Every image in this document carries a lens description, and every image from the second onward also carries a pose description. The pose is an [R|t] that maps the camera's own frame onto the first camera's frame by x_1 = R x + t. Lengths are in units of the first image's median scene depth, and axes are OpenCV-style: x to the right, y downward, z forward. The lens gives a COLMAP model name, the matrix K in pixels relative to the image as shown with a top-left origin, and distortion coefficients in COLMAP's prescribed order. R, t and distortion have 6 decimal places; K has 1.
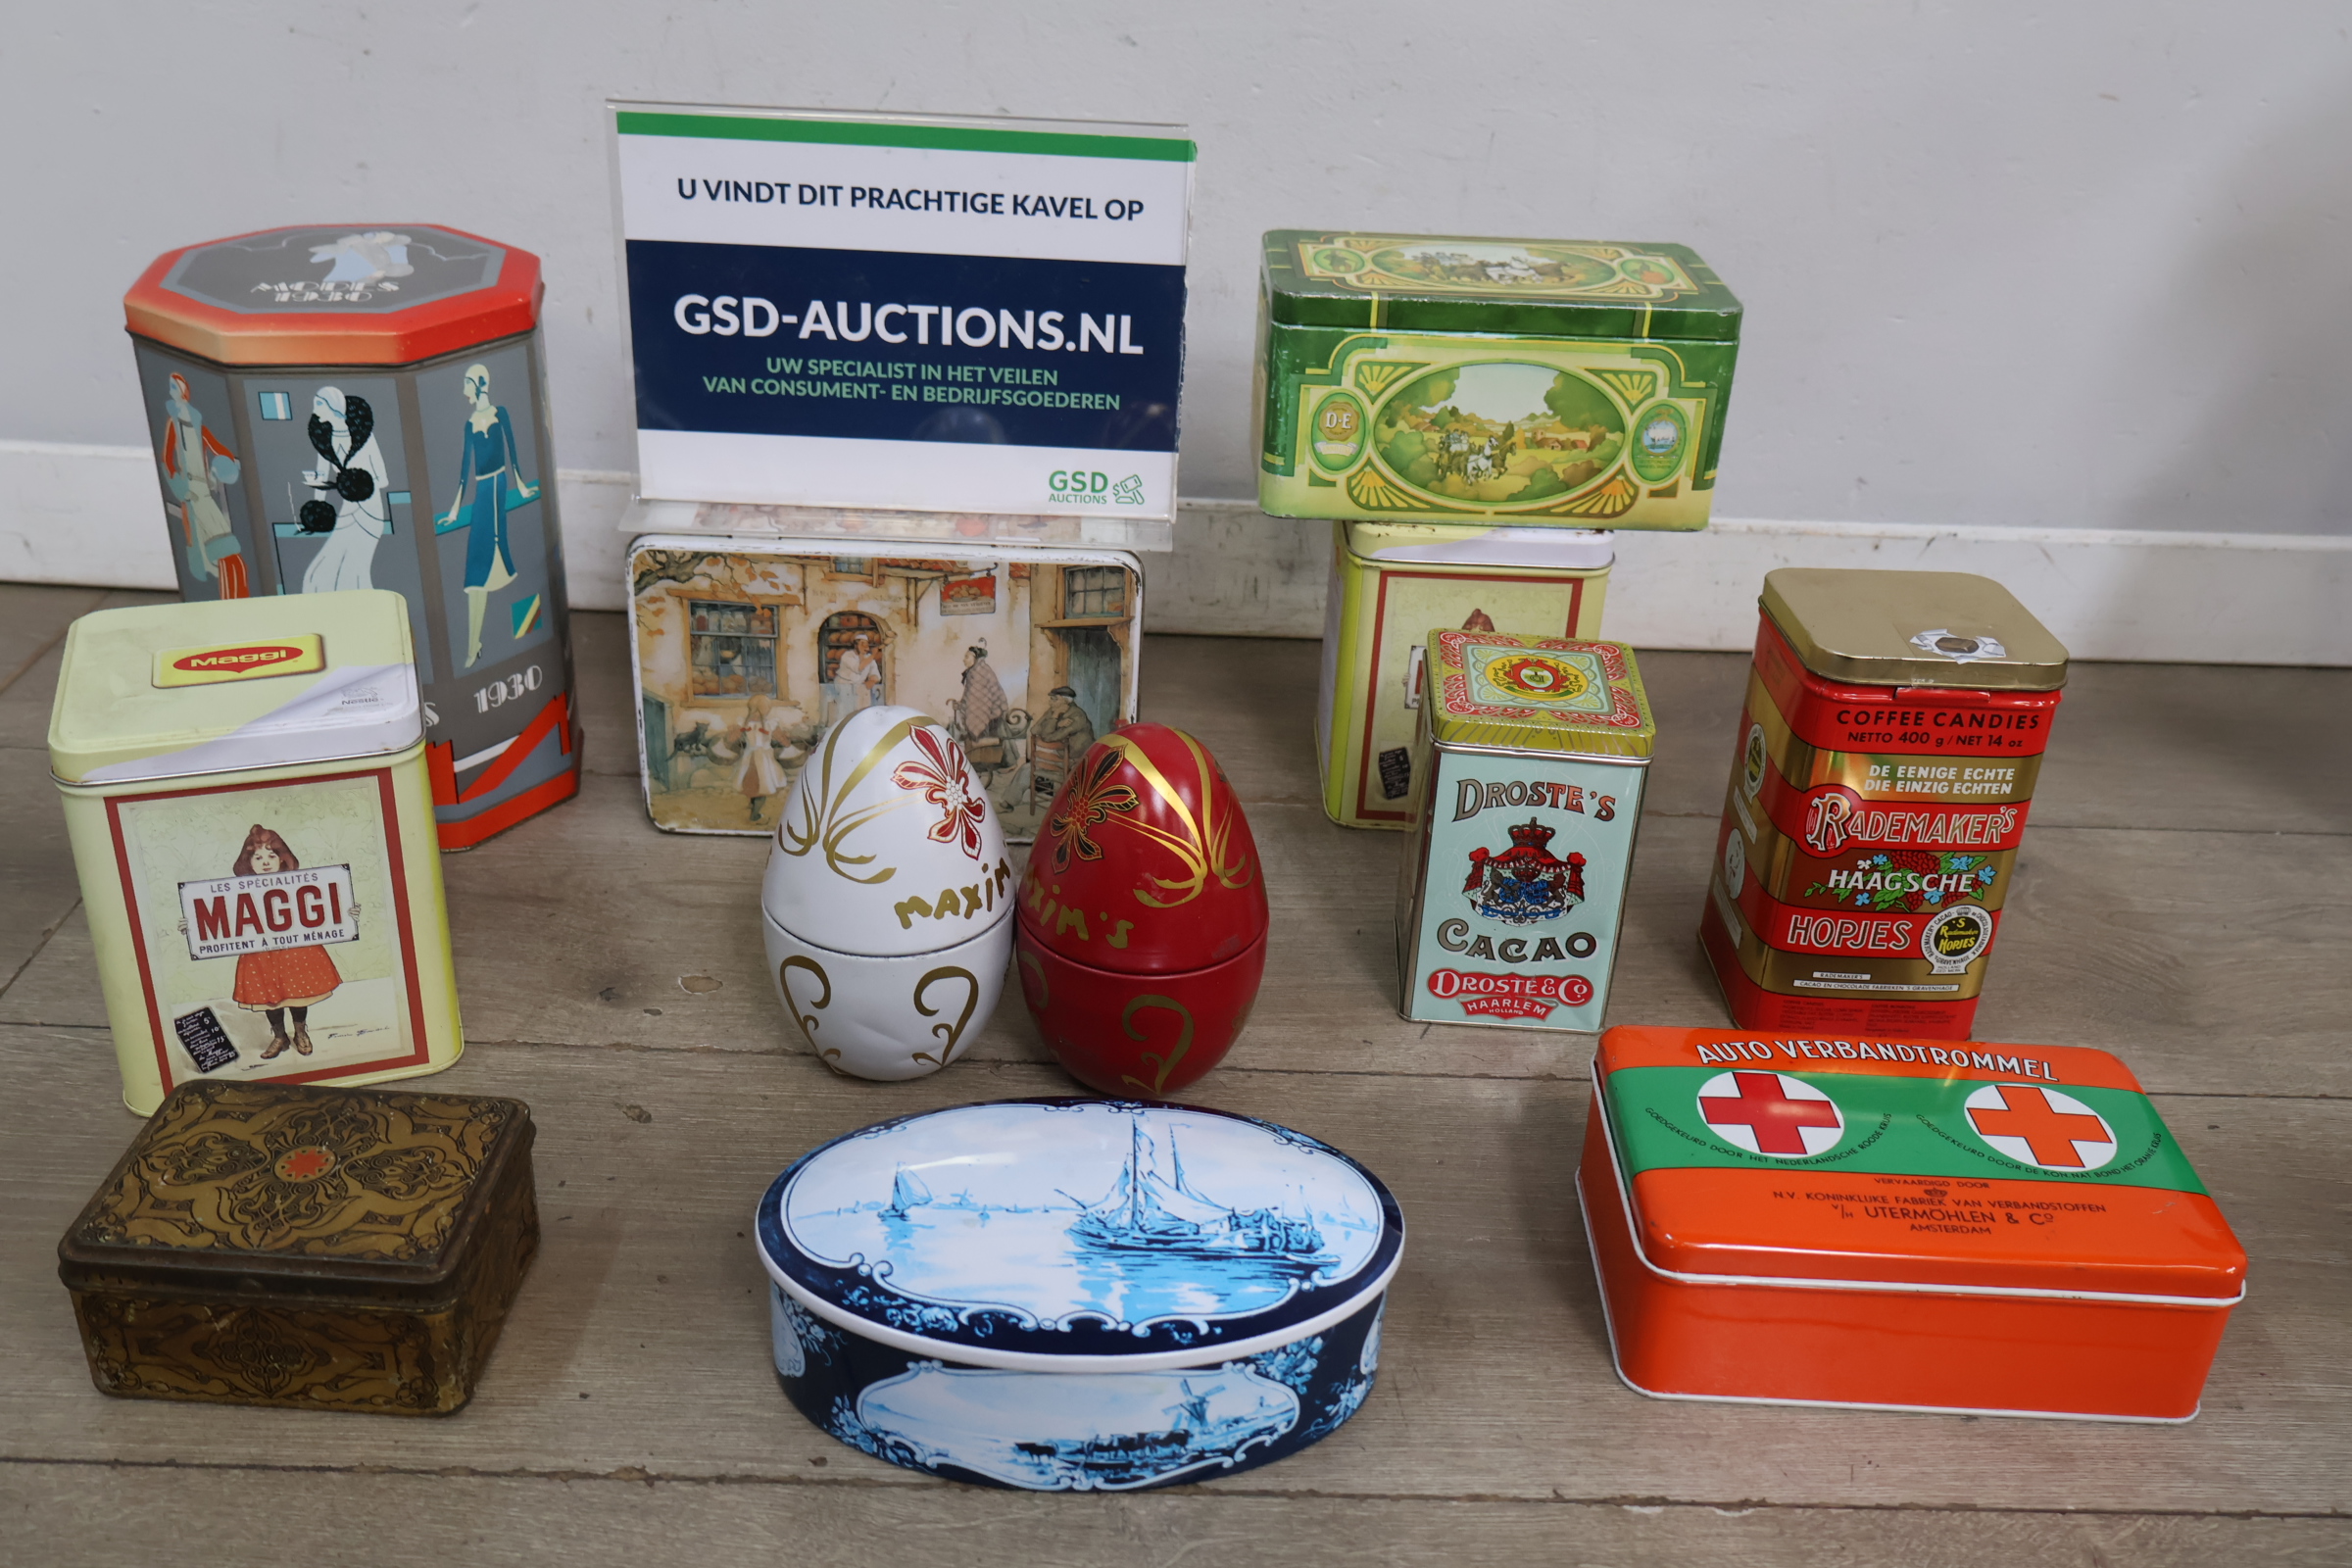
lens RADIAL K [[2159.0, 0, 1180.6], [0, 2159.0, 783.1], [0, 0, 1]] dist [0.014640, 0.000704]
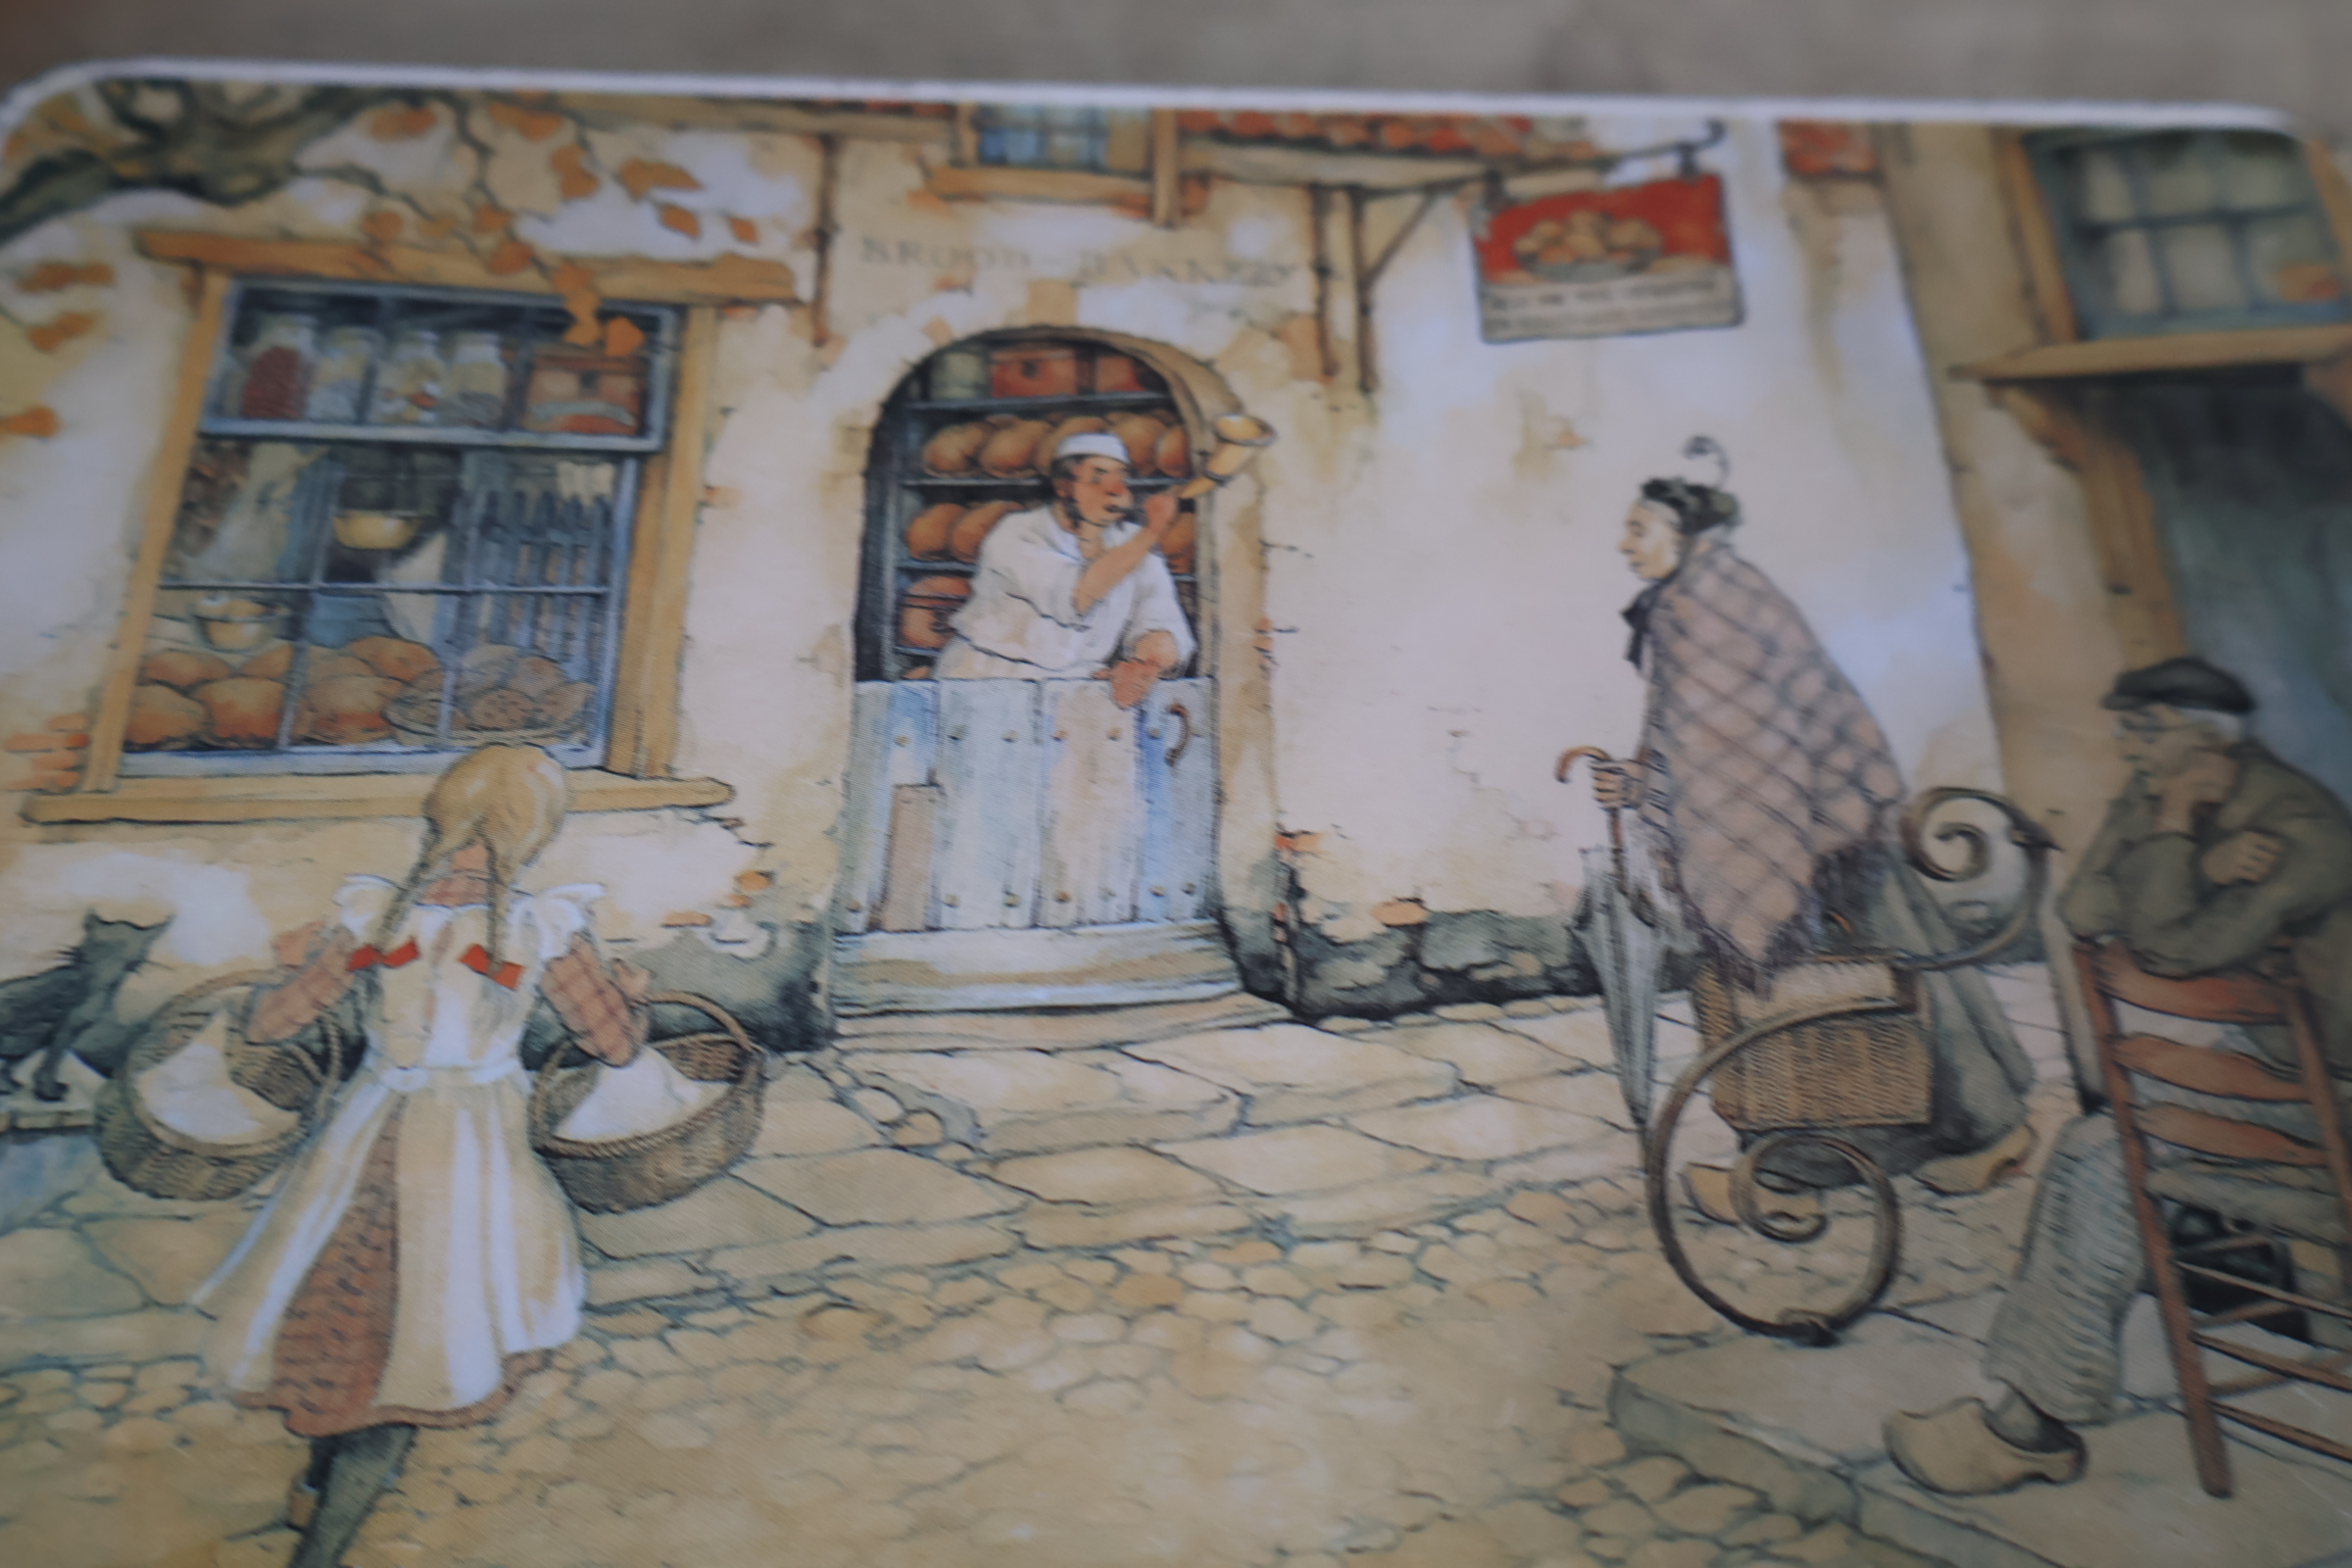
lens RADIAL K [[2159.0, 0, 1181.2], [0, 2159.0, 792.7], [0, 0, 1]] dist [0.014640, 0.000704]
pose [[0.997528, -0.057694, 0.040109, -0.207103], [0.065435, 0.554733, -0.829451, 0.154379], [0.025605, 0.830025, 0.557137, 1.271126]]
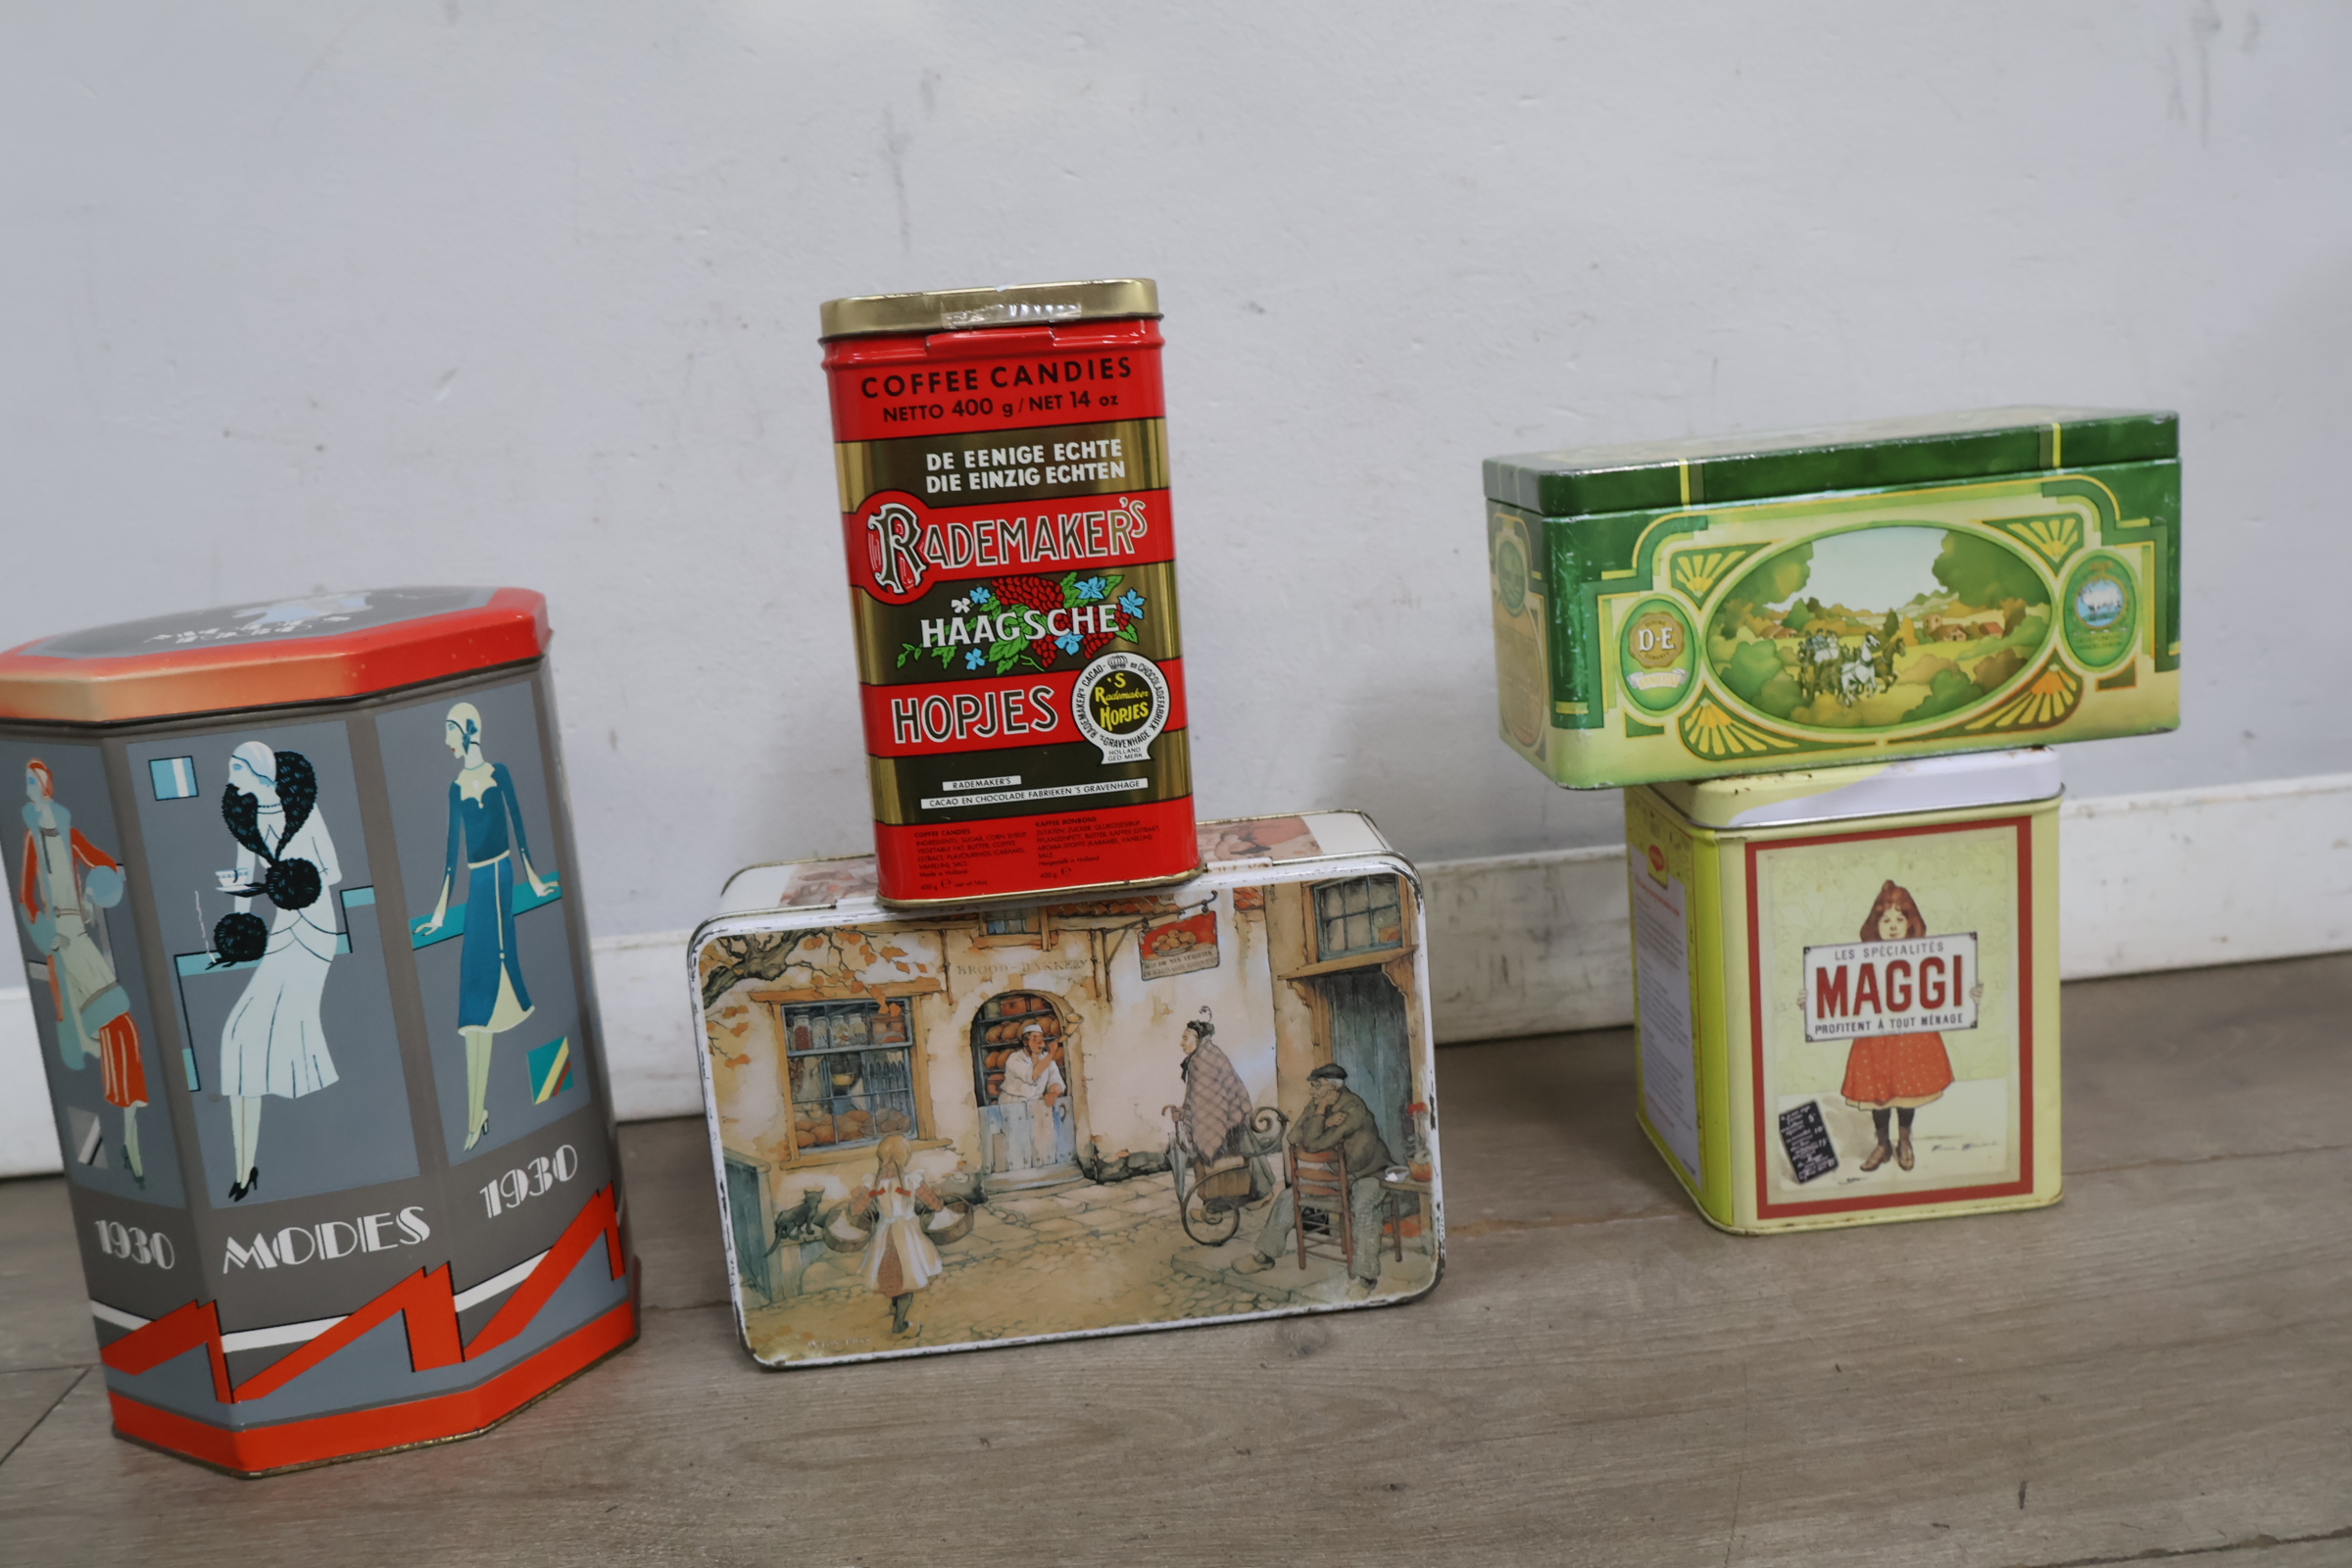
lens RADIAL K [[2159.0, 0, 1174.2], [0, 2159.0, 787.4], [0, 0, 1]] dist [0.014640, 0.000704]
pose [[0.990408, -0.137963, 0.007601, -0.135113], [0.134343, 0.948646, -0.286397, 0.087528], [0.032302, 0.284671, 0.958081, 0.438833]]
